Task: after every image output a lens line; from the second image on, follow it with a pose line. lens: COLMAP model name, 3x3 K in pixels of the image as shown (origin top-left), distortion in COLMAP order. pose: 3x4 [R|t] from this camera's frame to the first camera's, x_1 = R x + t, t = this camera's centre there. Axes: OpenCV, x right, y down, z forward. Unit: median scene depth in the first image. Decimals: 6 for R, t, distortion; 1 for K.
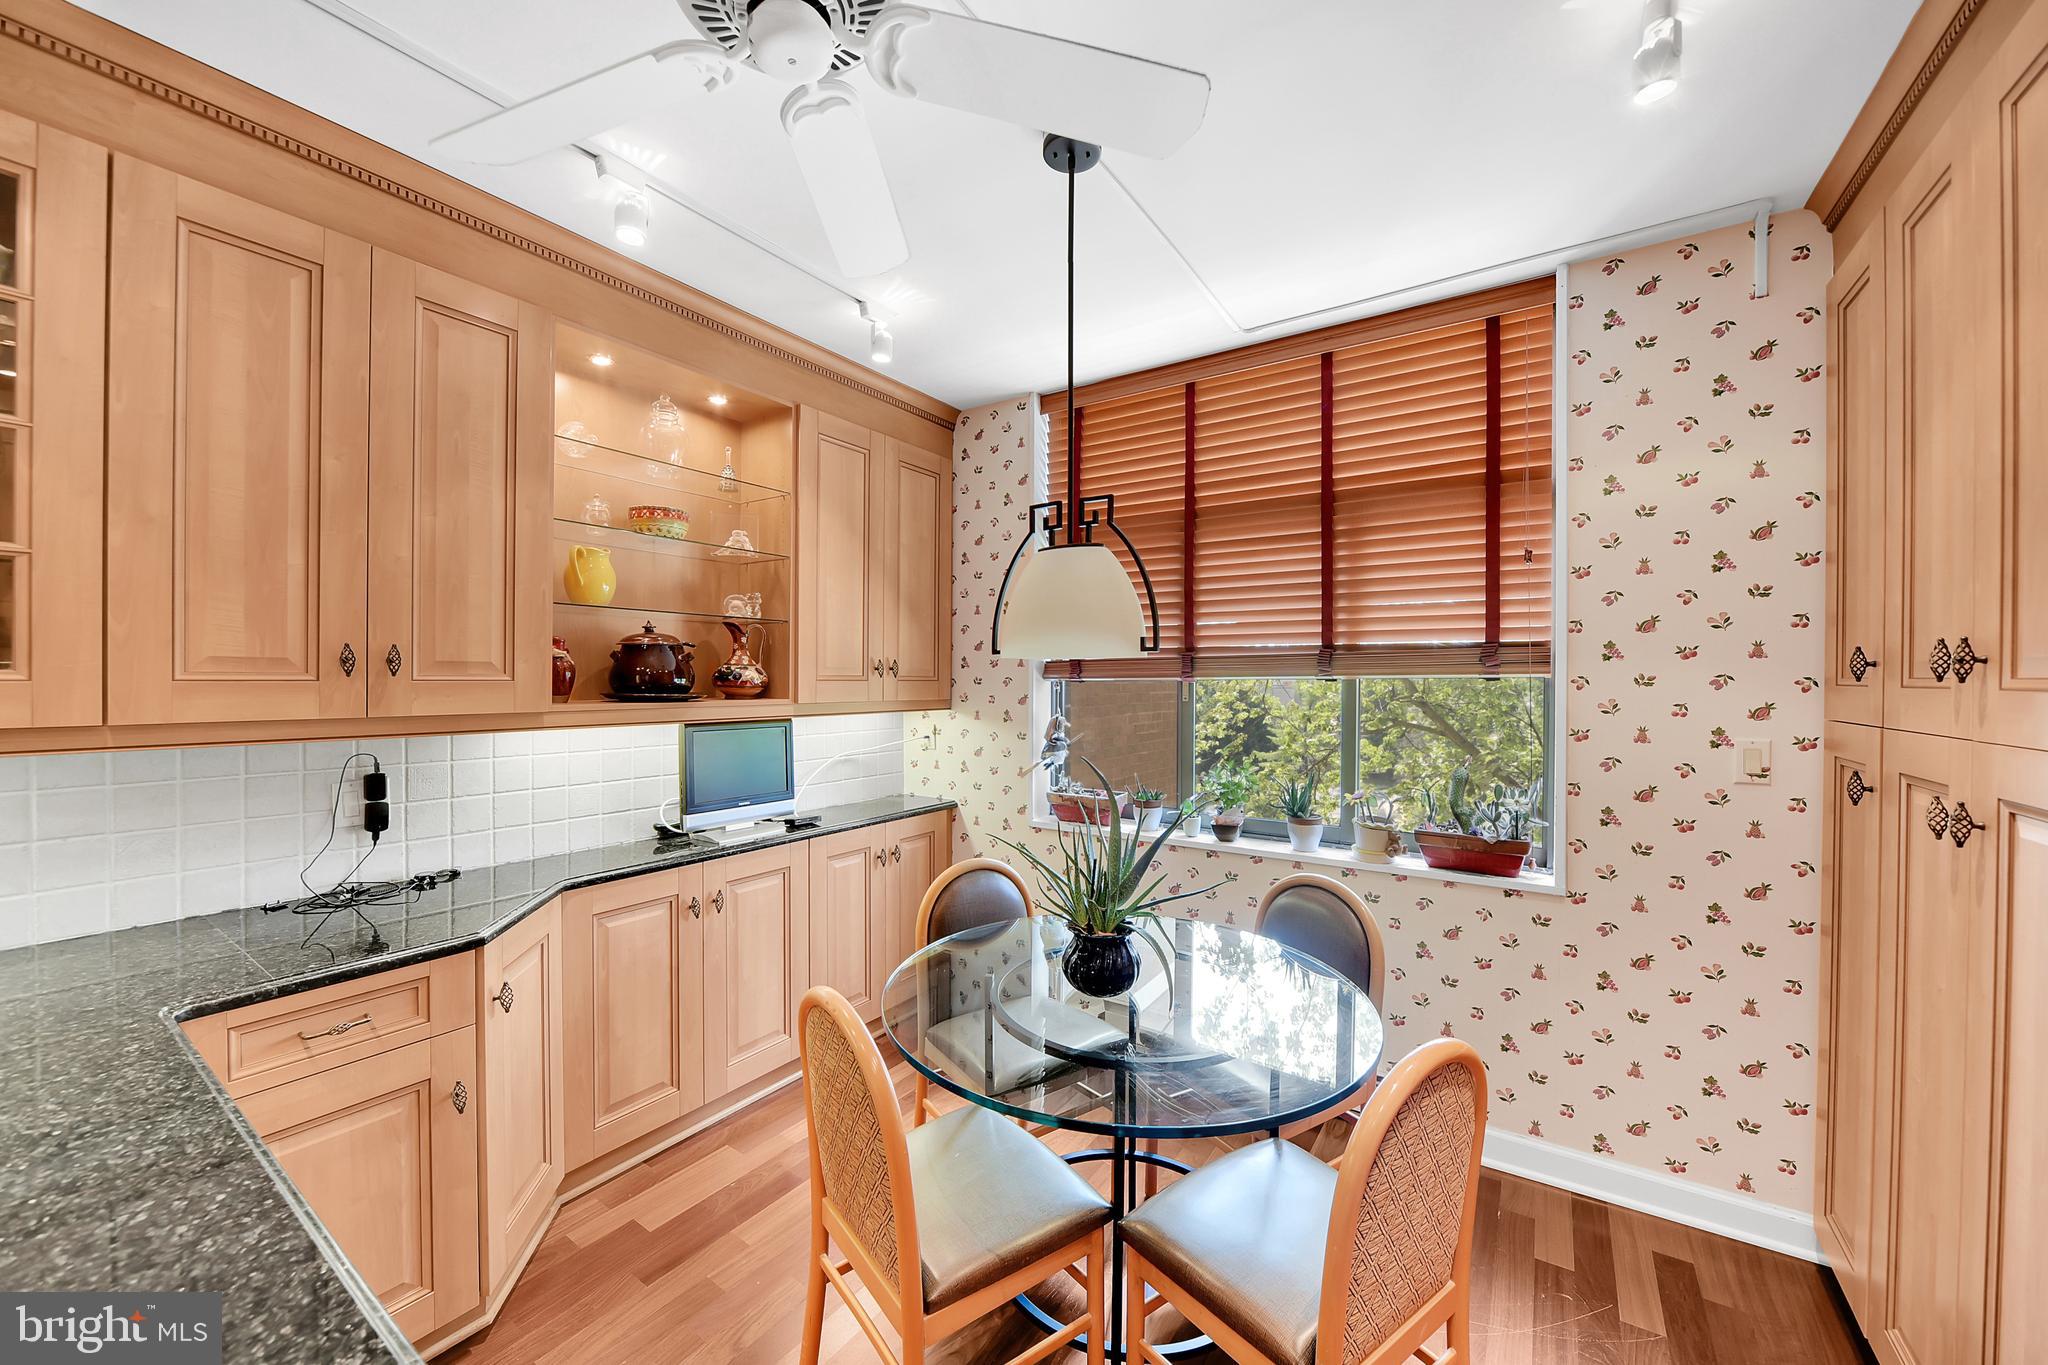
lens RADIAL K [[777.2, 0, 1013.9], [0, 777.2, 679.1], [0, 0, 1]] dist [-0.001639, -0.000053]
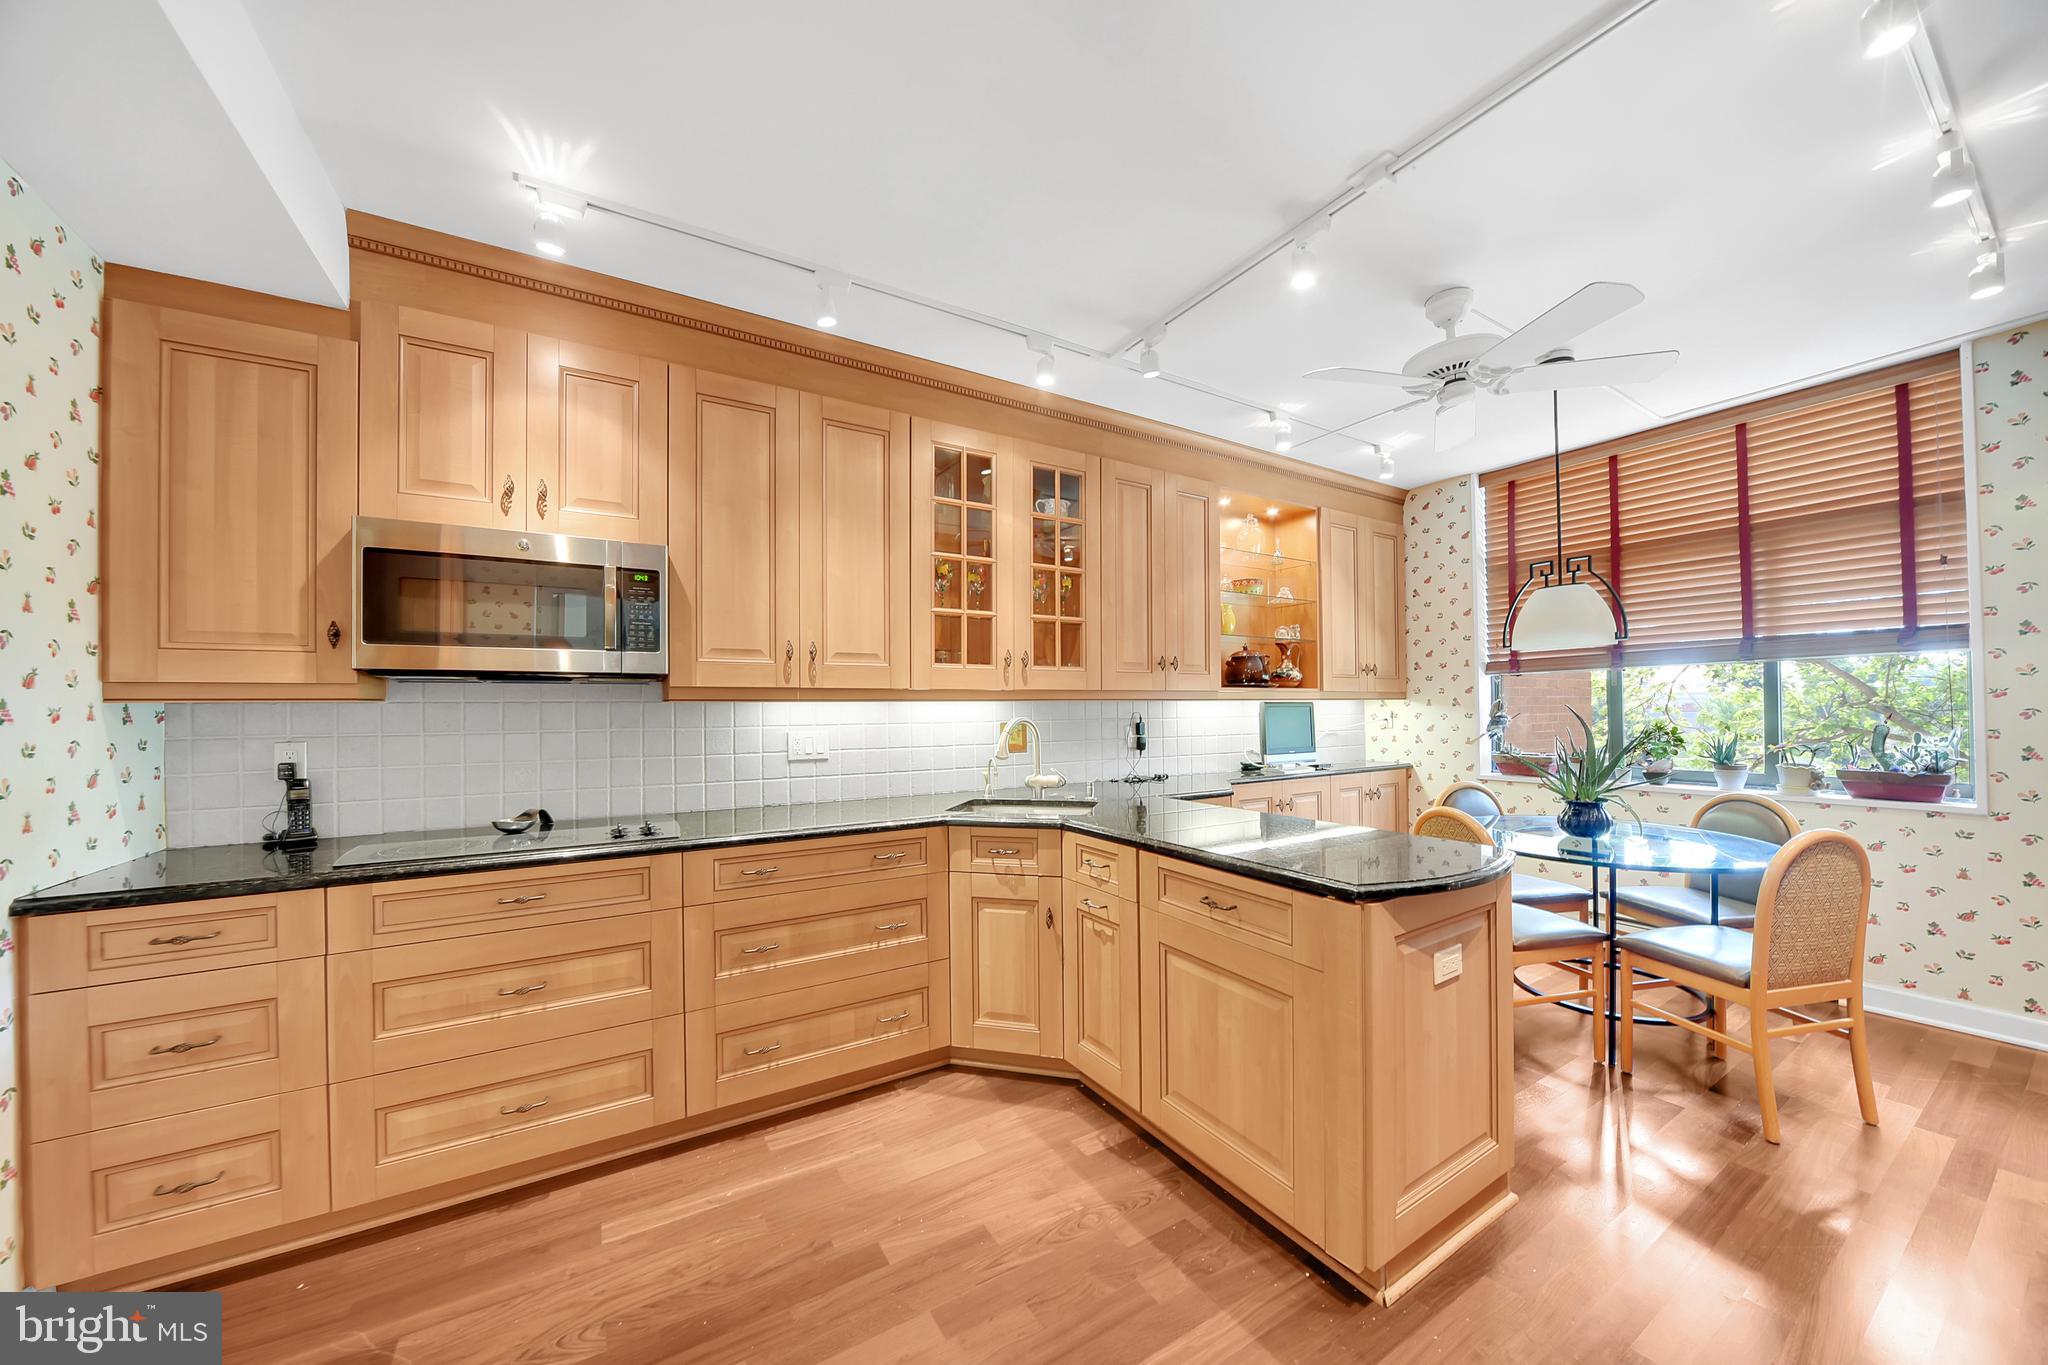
lens RADIAL K [[723.4, 0, 1028.5], [0, 723.4, 699.8], [0, 0, 1]] dist [-0.003255, -0.000553]
pose [[0.920959, -0.019468, -0.389173, -0.267197], [0.013781, 0.999754, -0.017401, 0.070141], [0.389416, 0.010663, 0.921000, -0.649267]]
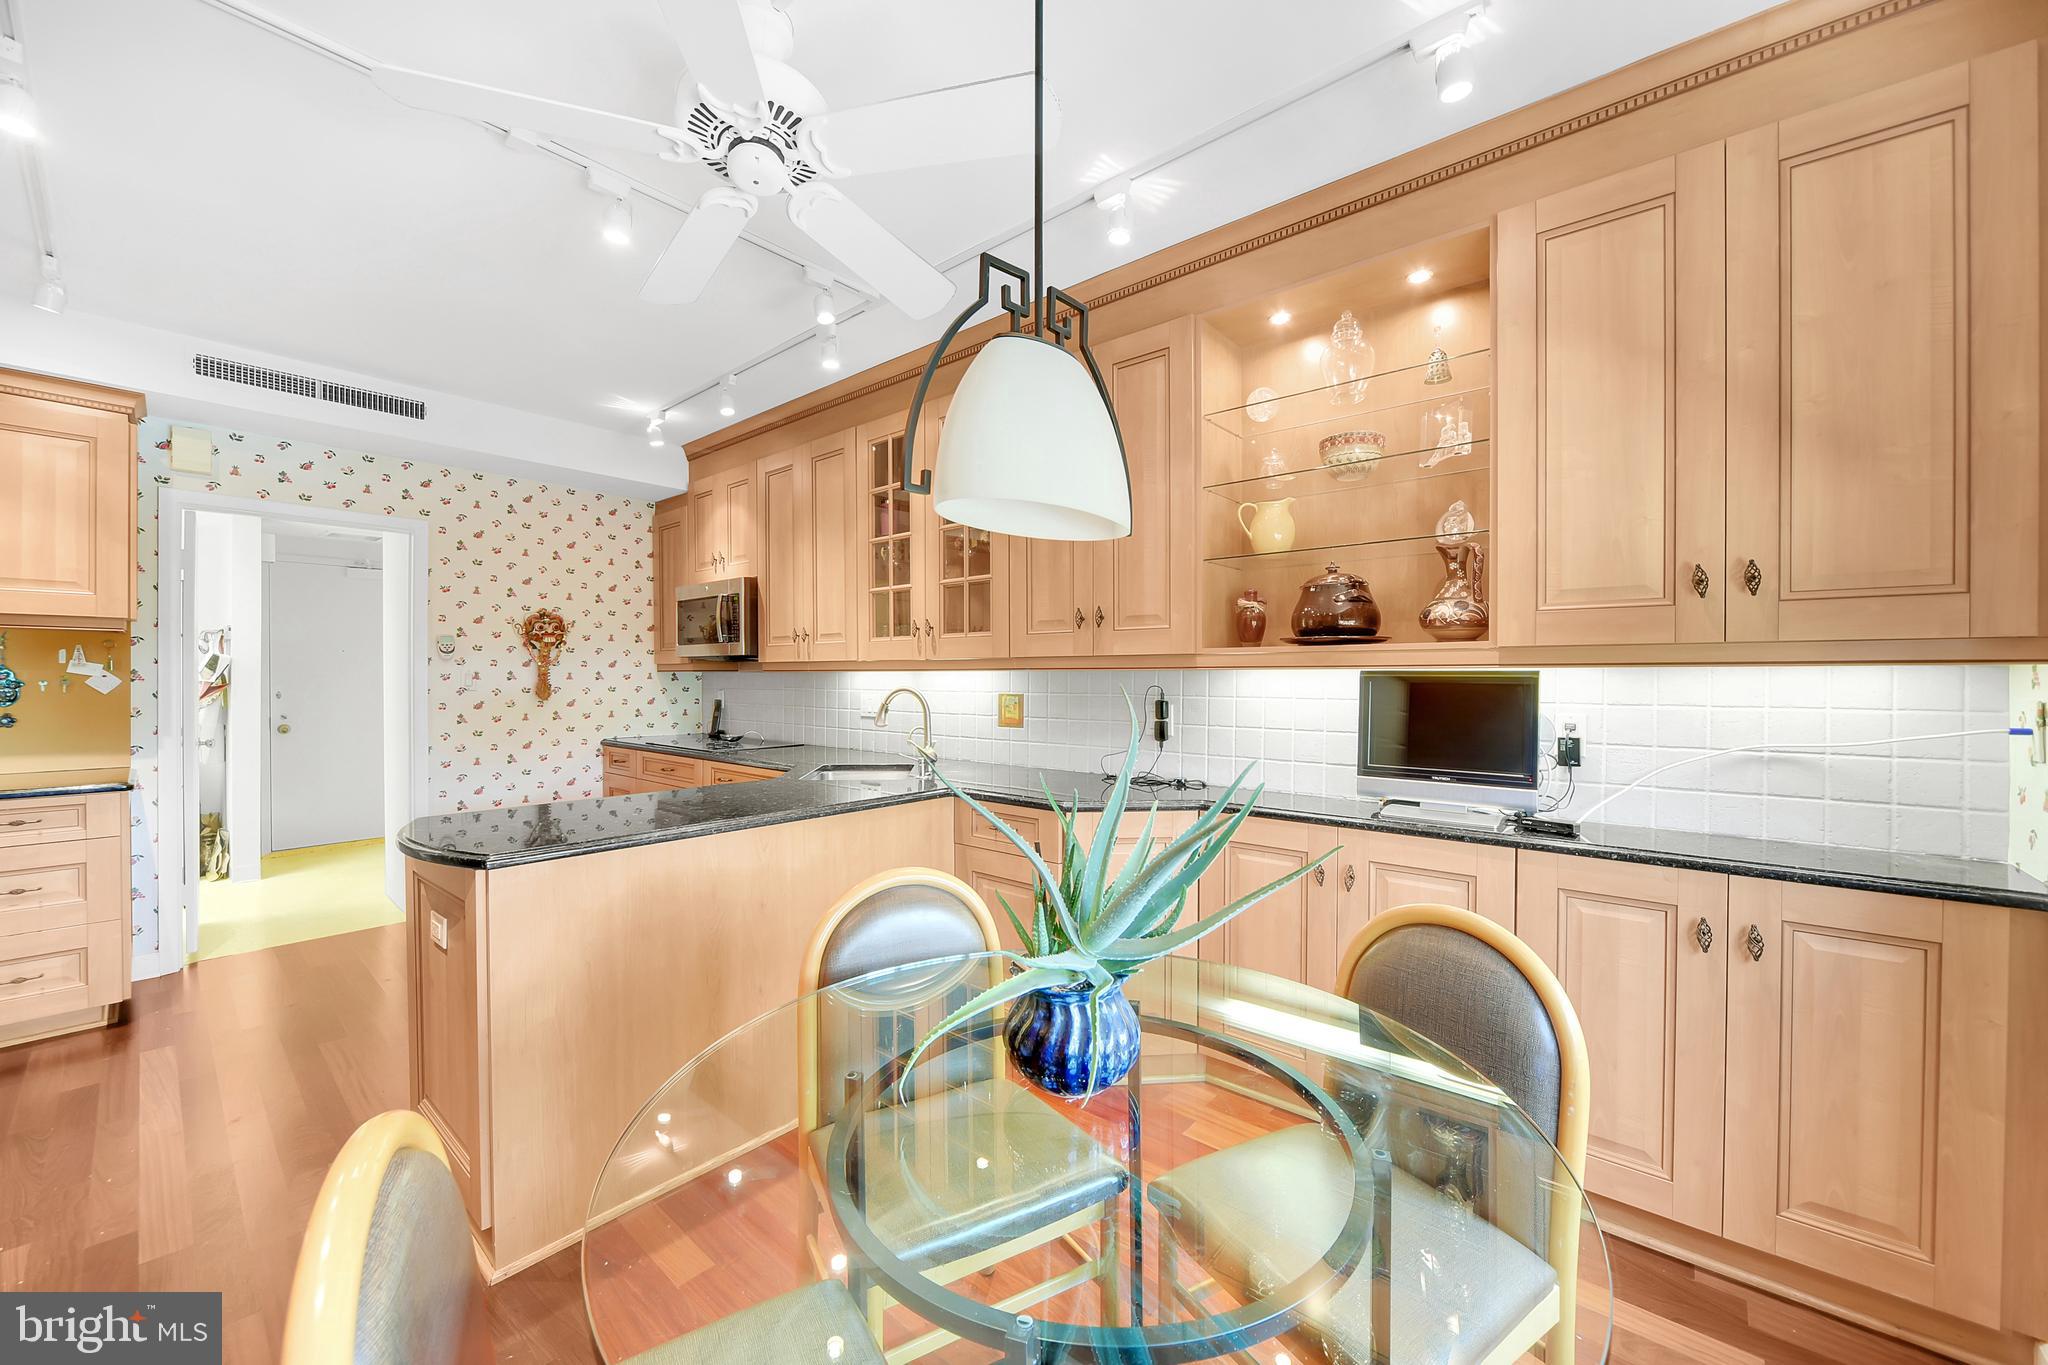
lens RADIAL K [[777.2, 0, 1013.9], [0, 777.2, 679.1], [0, 0, 1]] dist [-0.001639, -0.000053]
pose [[-0.096898, 0.003040, -0.995290, 0.463604], [-0.000422, 0.999995, 0.003096, 0.060014], [0.995294, 0.000720, -0.096897, 0.661341]]
